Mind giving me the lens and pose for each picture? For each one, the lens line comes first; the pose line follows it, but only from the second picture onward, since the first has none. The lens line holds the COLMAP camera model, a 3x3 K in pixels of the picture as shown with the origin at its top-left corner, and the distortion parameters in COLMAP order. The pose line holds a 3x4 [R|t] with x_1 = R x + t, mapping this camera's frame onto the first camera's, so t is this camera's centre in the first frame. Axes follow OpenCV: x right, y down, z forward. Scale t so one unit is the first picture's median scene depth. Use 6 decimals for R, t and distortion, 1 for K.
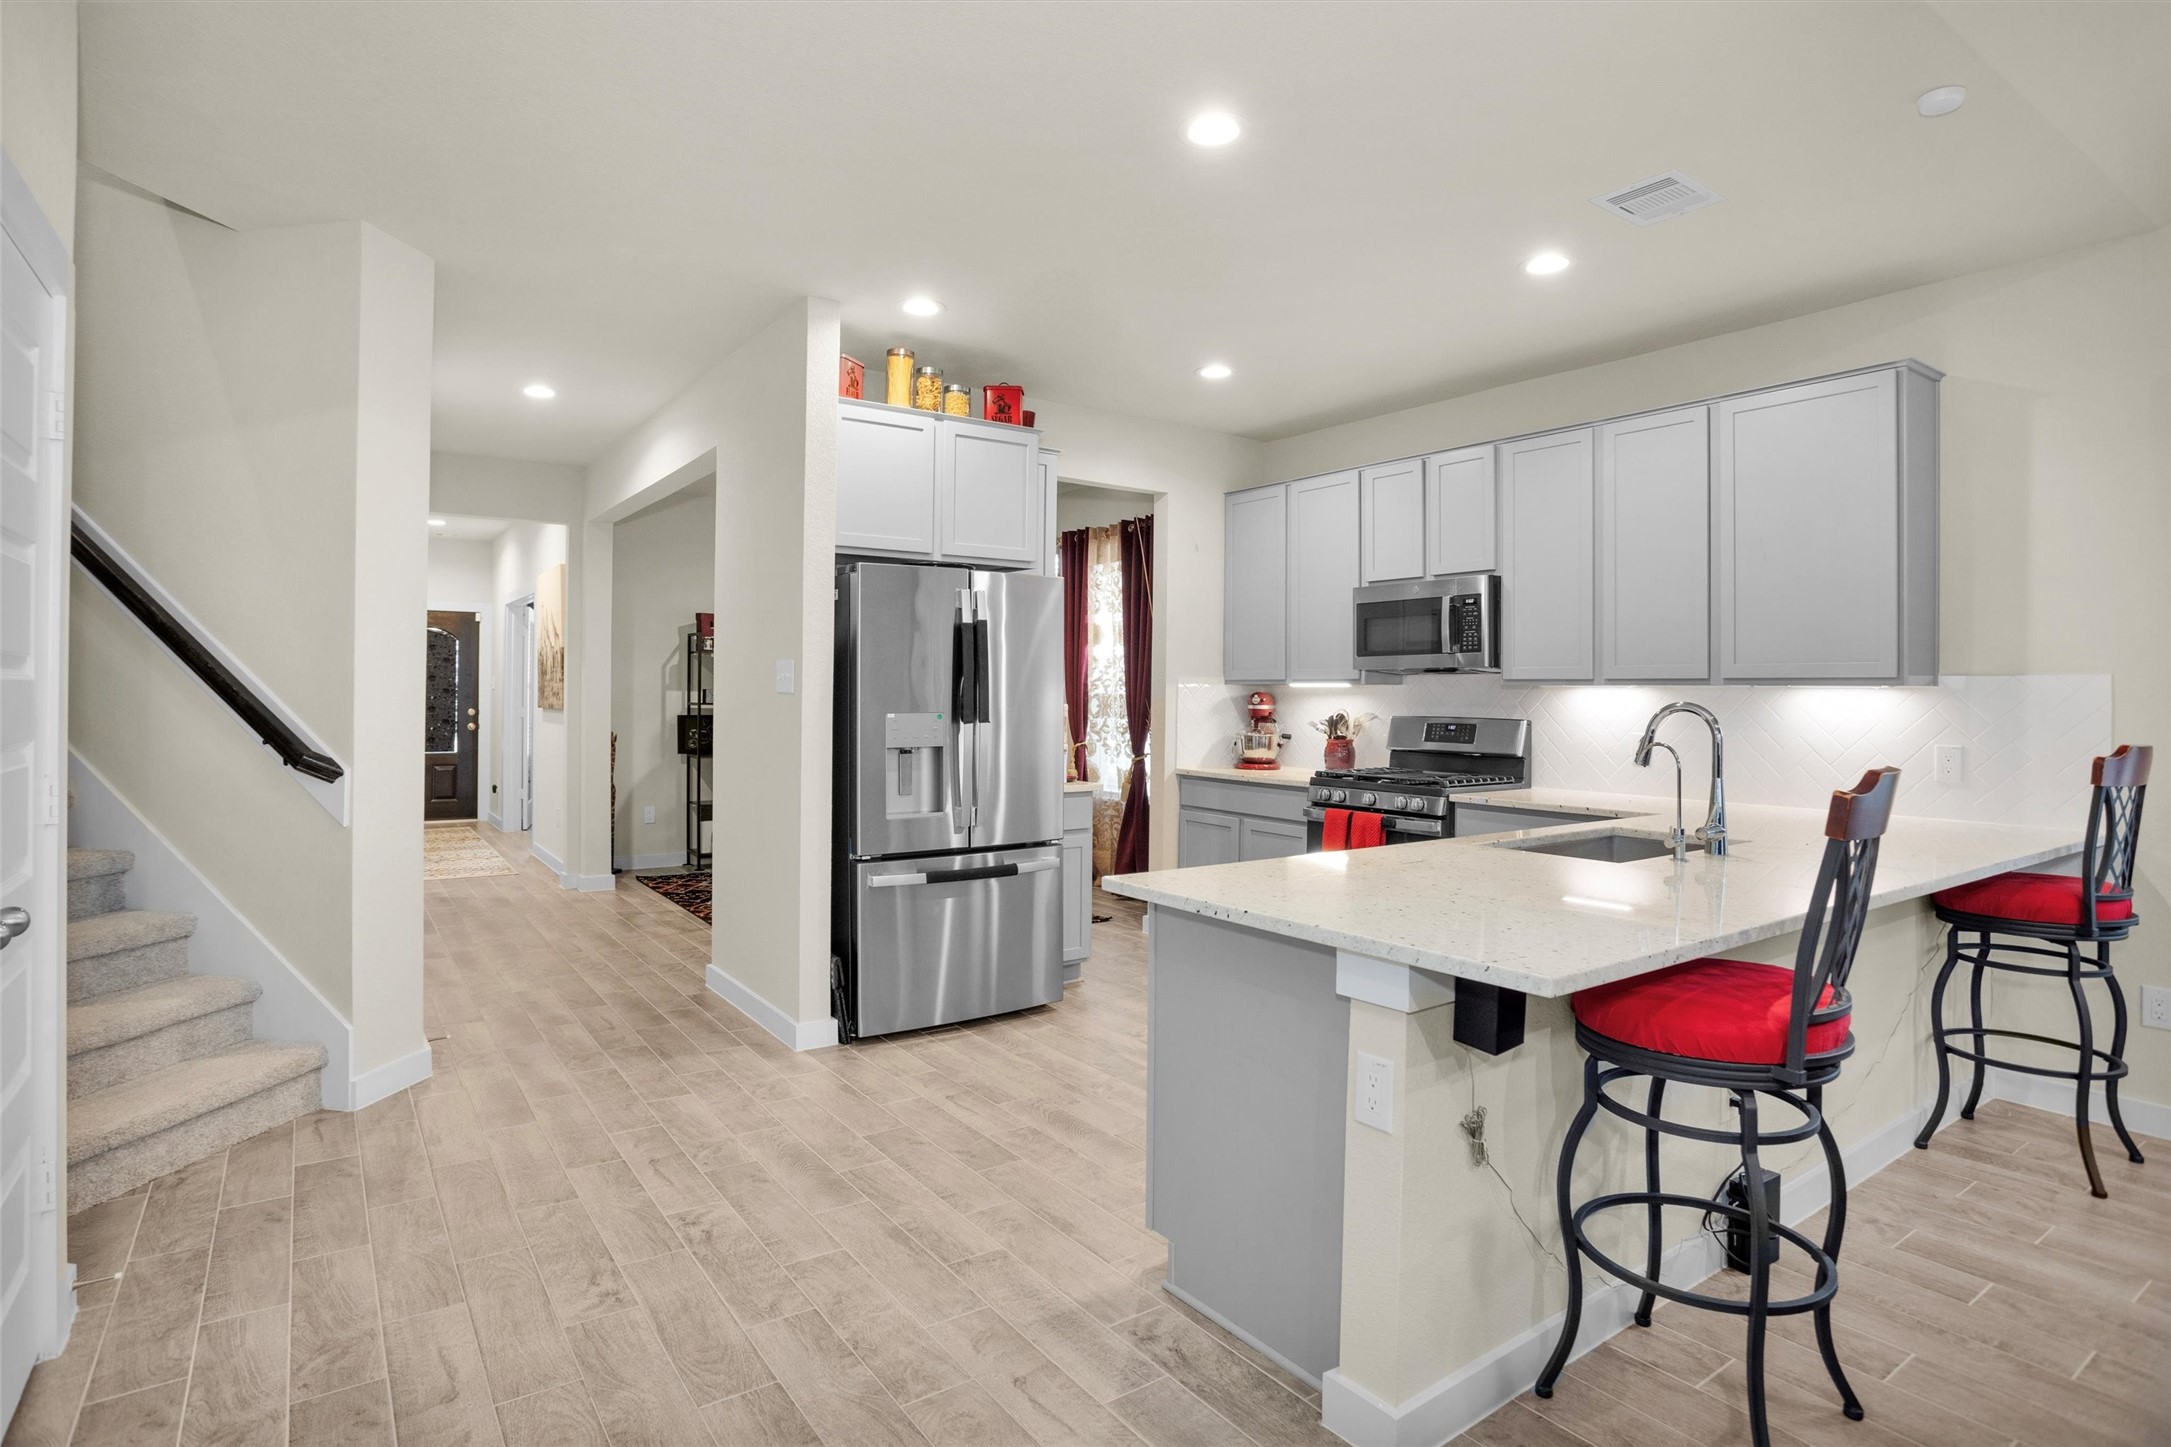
lens RADIAL K [[1101.3, 0, 1035.7], [0, 1101.3, 694.7], [0, 0, 1]] dist [-0.043250, 0.011862]
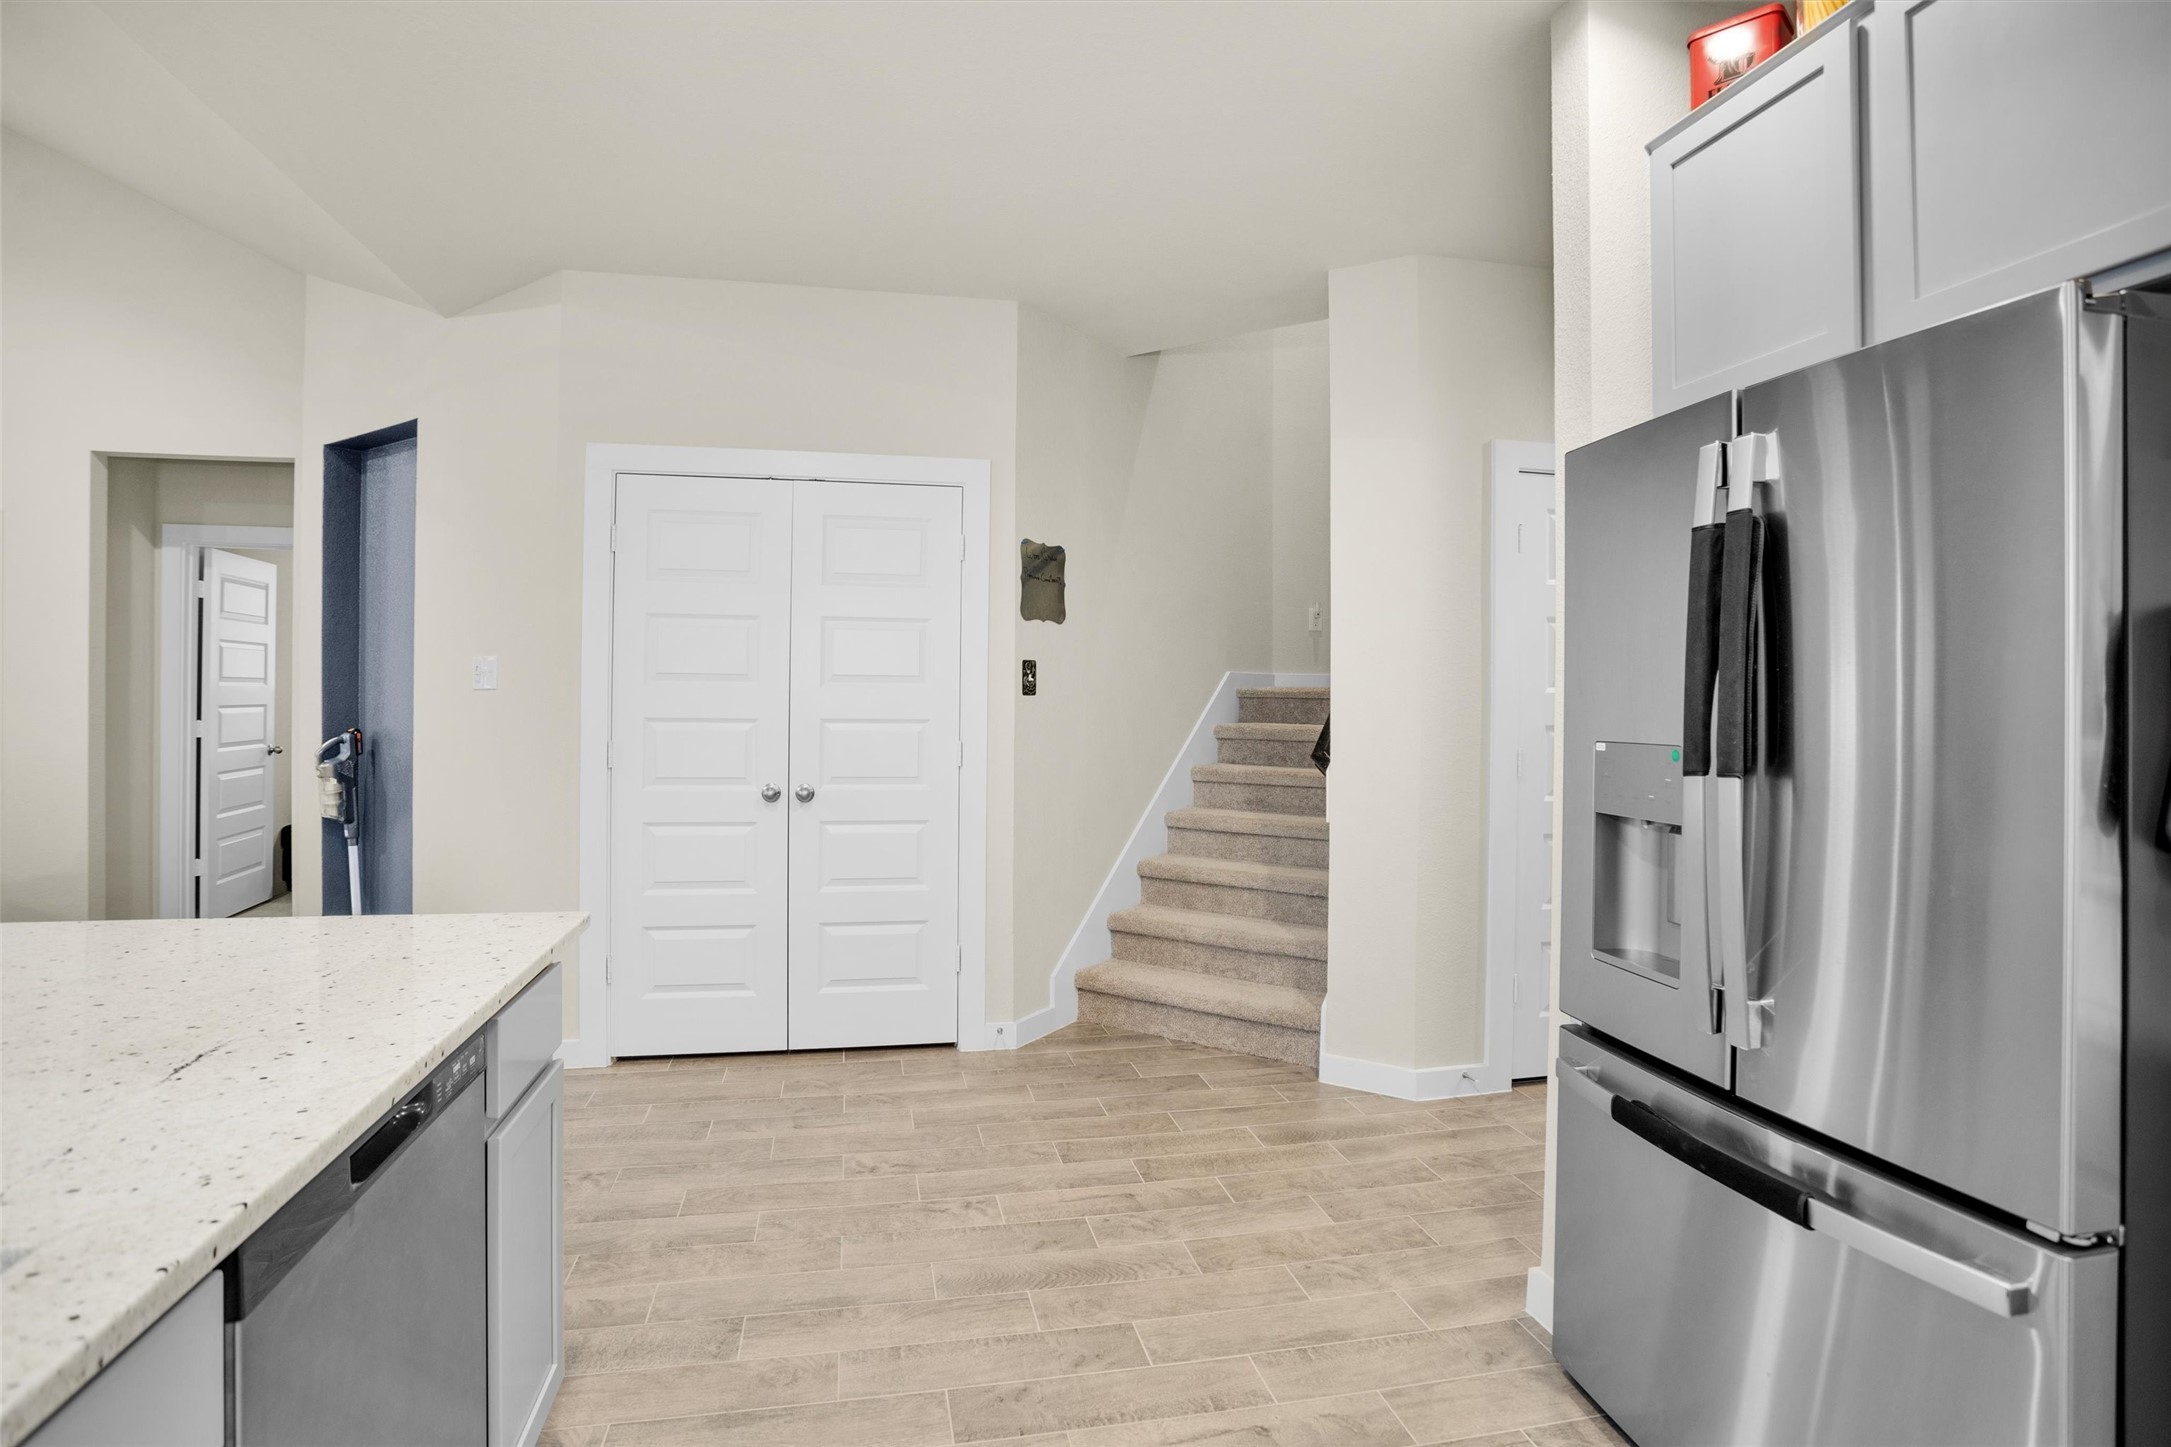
lens RADIAL K [[1101.3, 0, 1097.8], [0, 1101.3, 689.4], [0, 0, 1]] dist [-0.043250, 0.011862]
pose [[-0.366020, -0.016492, -0.930461, 0.418224], [-0.013486, 0.999832, -0.012417, 0.002502], [0.930509, 0.008003, -0.366181, 1.010324]]
